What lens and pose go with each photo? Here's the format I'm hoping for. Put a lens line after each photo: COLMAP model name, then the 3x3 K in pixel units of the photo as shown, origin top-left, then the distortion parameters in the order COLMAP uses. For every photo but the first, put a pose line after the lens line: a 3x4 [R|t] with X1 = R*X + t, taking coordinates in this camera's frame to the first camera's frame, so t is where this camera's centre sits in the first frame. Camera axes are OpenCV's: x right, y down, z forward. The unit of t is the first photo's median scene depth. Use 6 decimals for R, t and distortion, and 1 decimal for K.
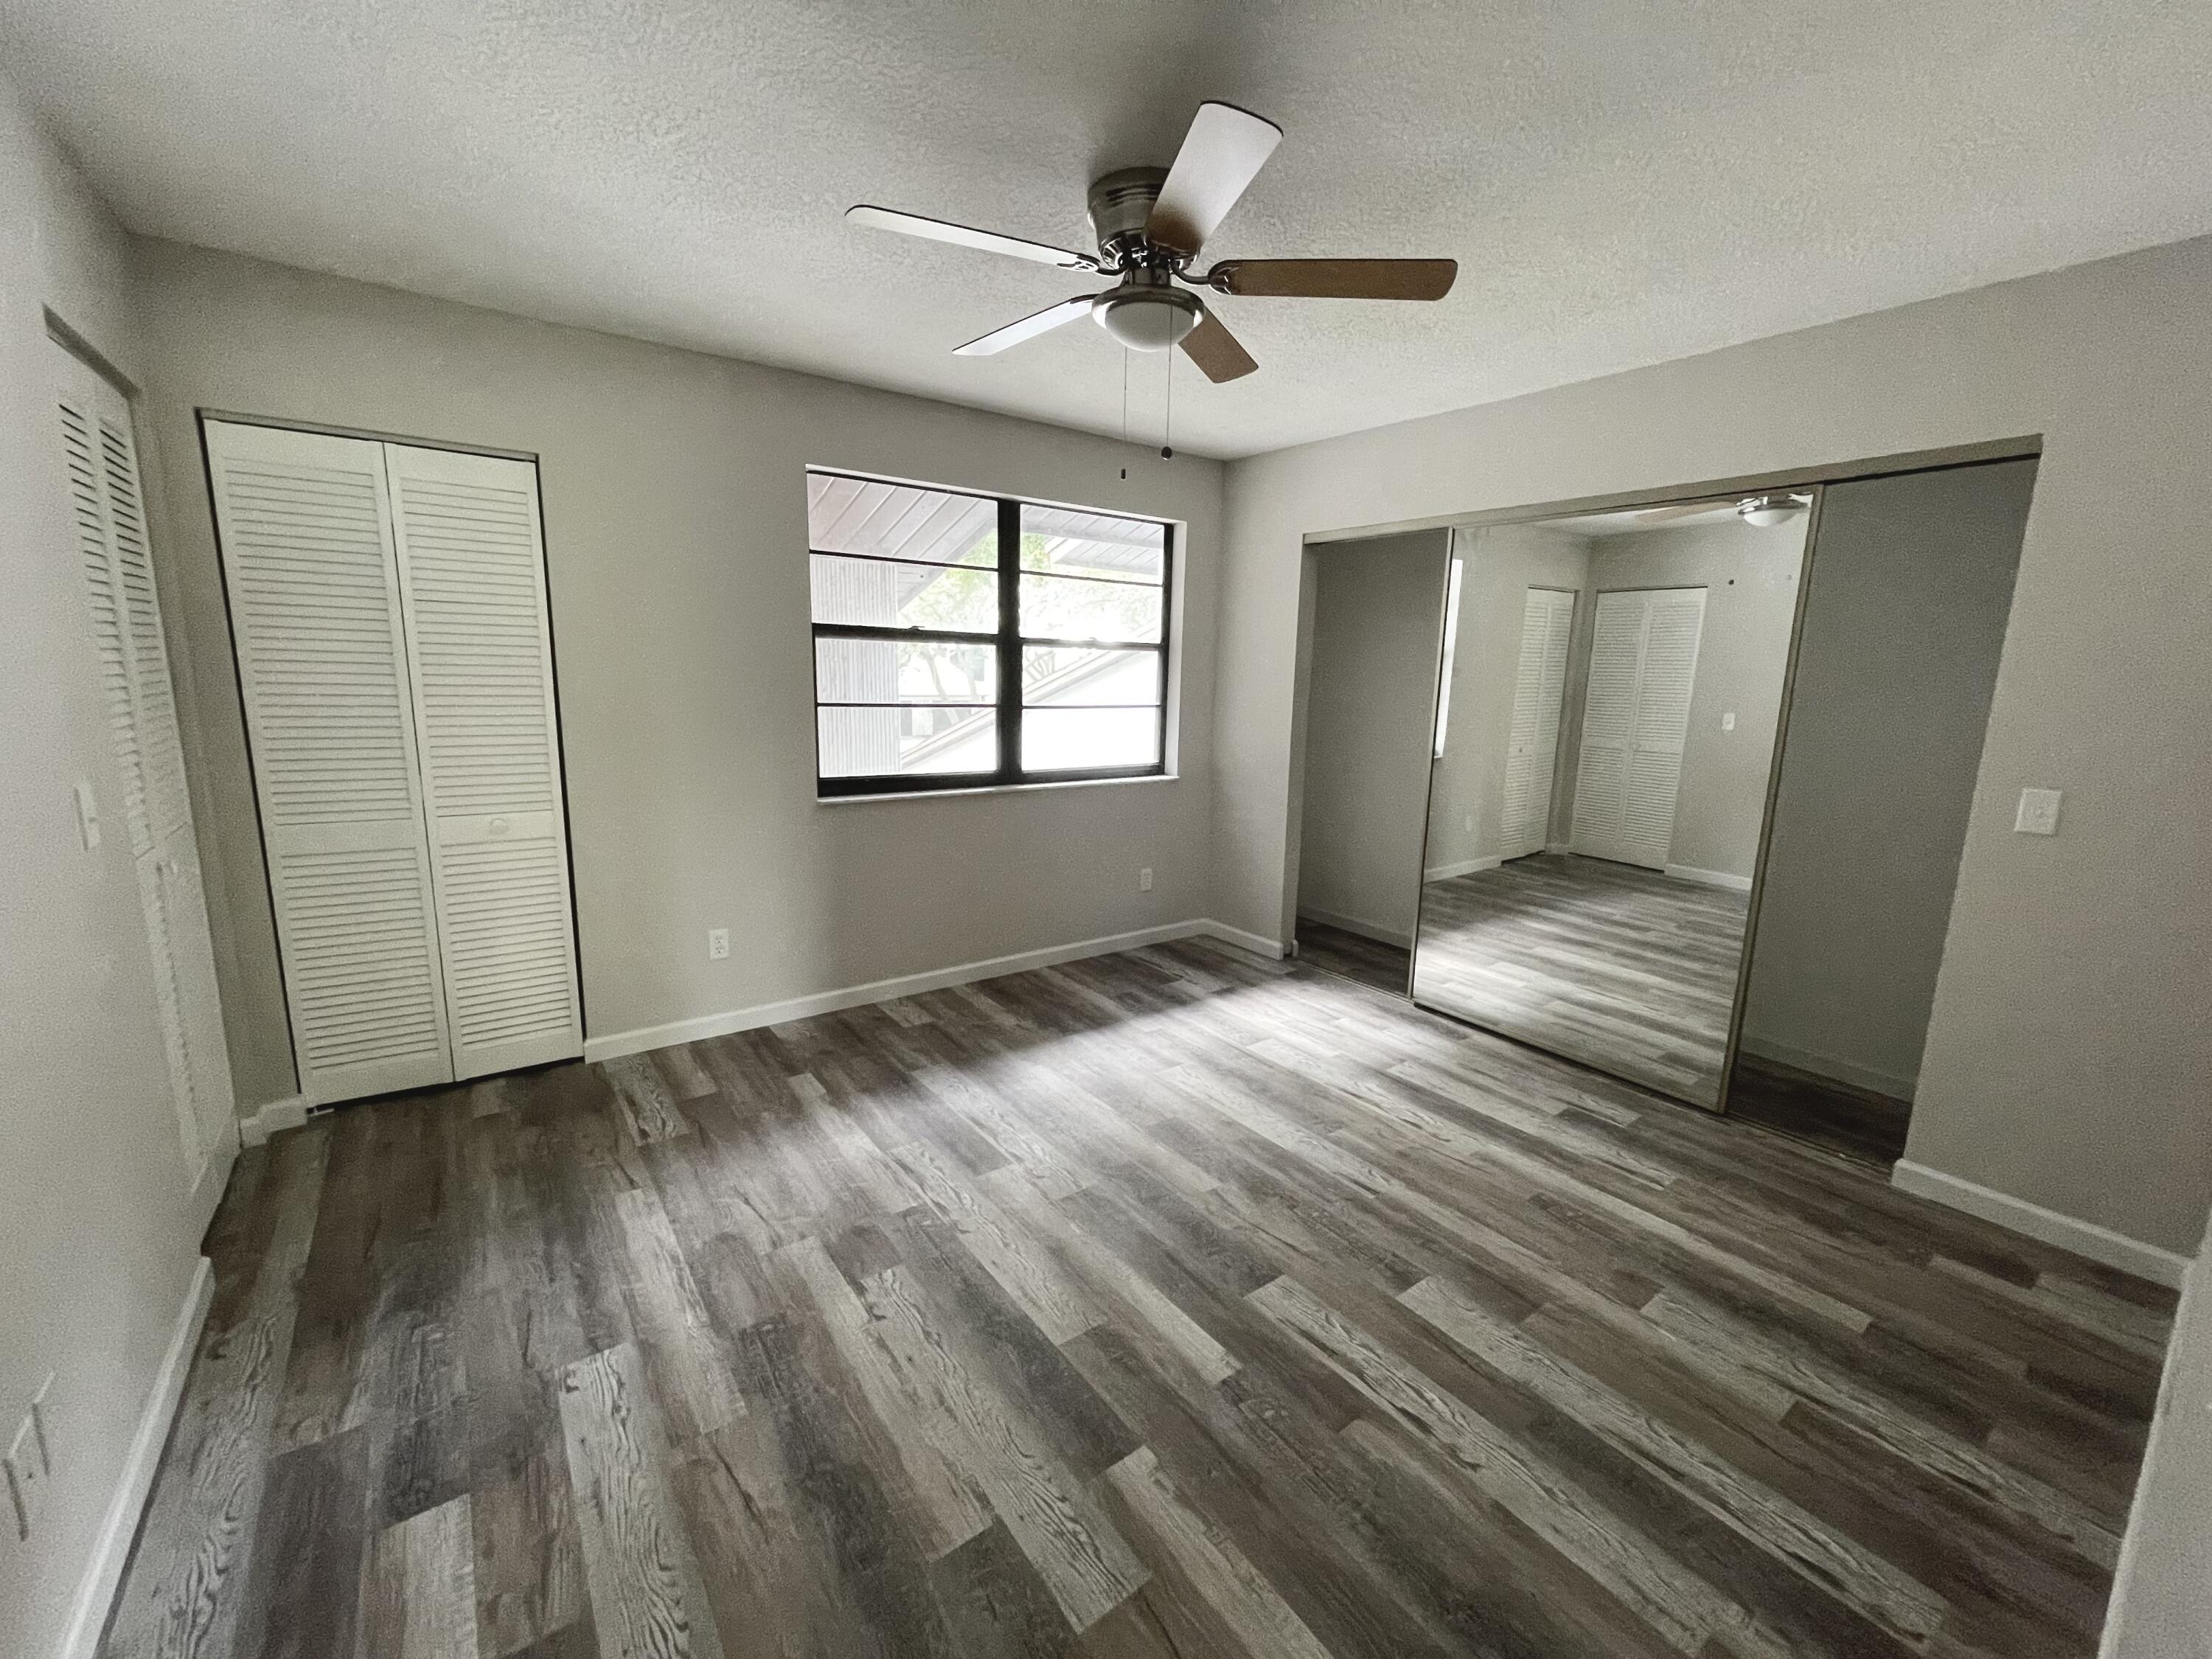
lens RADIAL K [[888.4, 0, 1114.4], [0, 888.4, 825.5], [0, 0, 1]] dist [-0.003004, 0.001402]
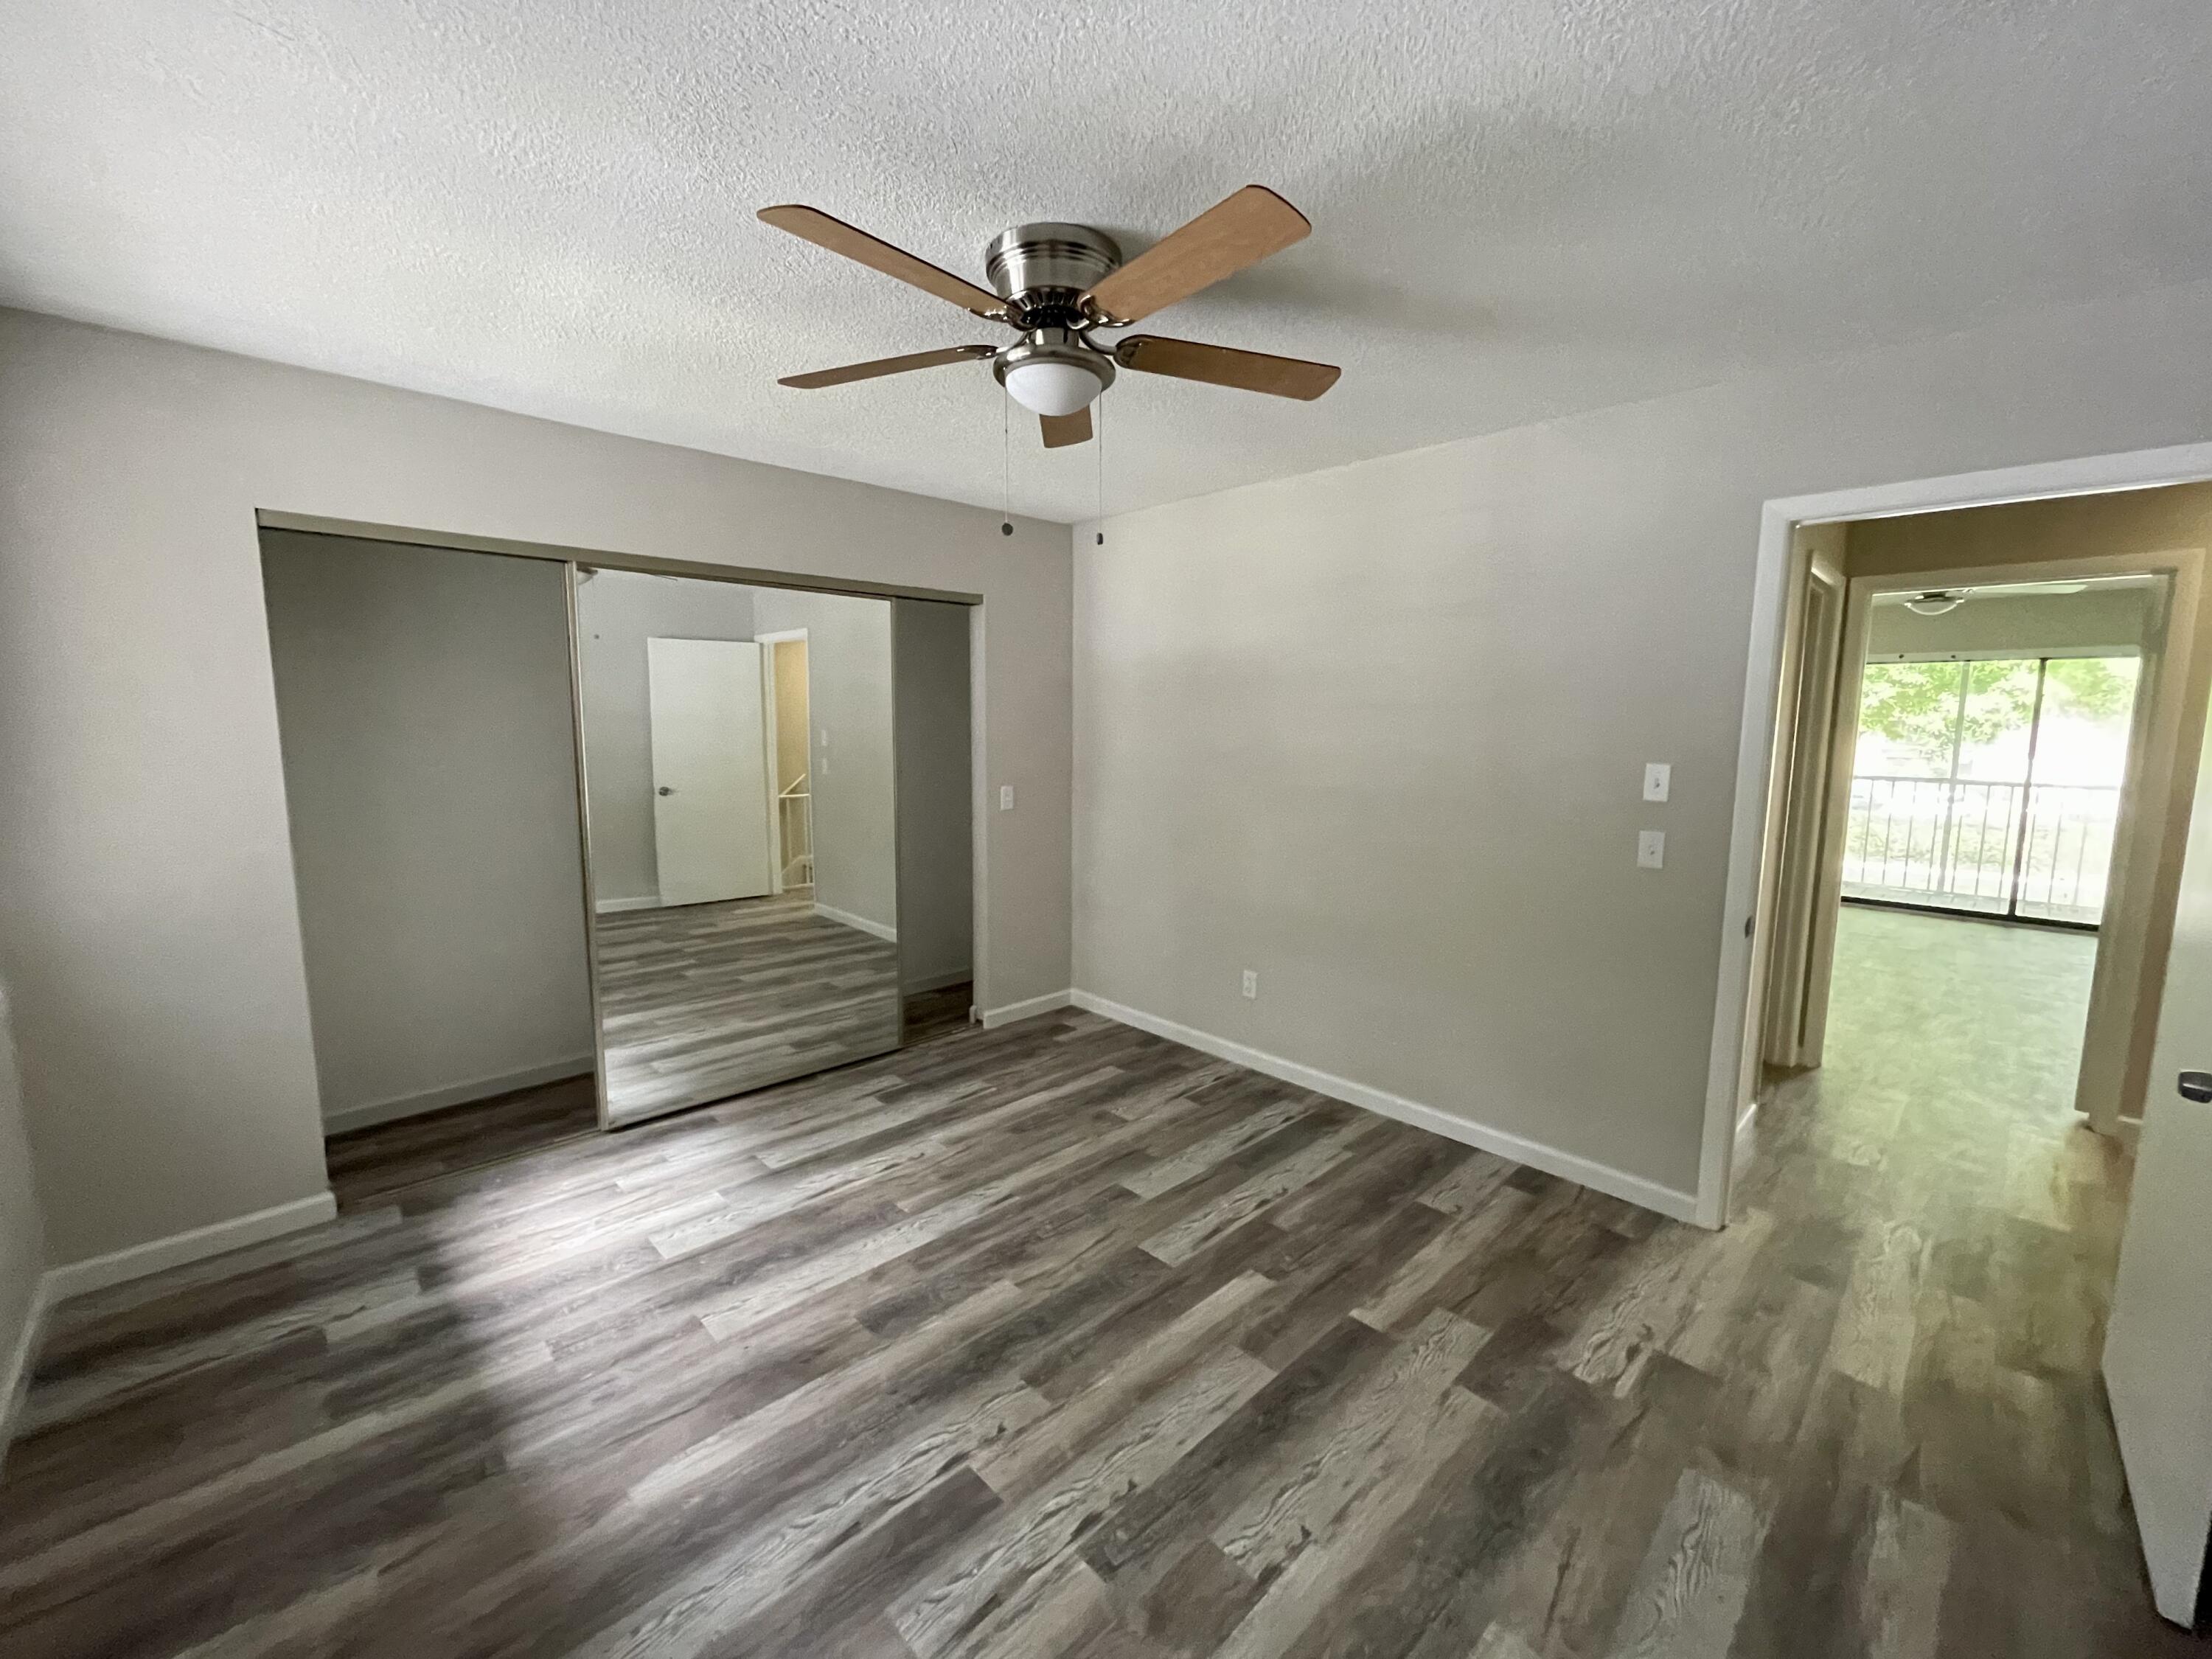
lens RADIAL K [[888.4, 0, 1113.6], [0, 888.4, 824.6], [0, 0, 1]] dist [-0.003004, 0.001402]
pose [[-0.124389, -0.143173, 0.981850, -0.719822], [0.167453, 0.972312, 0.162997, -0.195328], [-0.978001, 0.184689, -0.096970, 0.843716]]
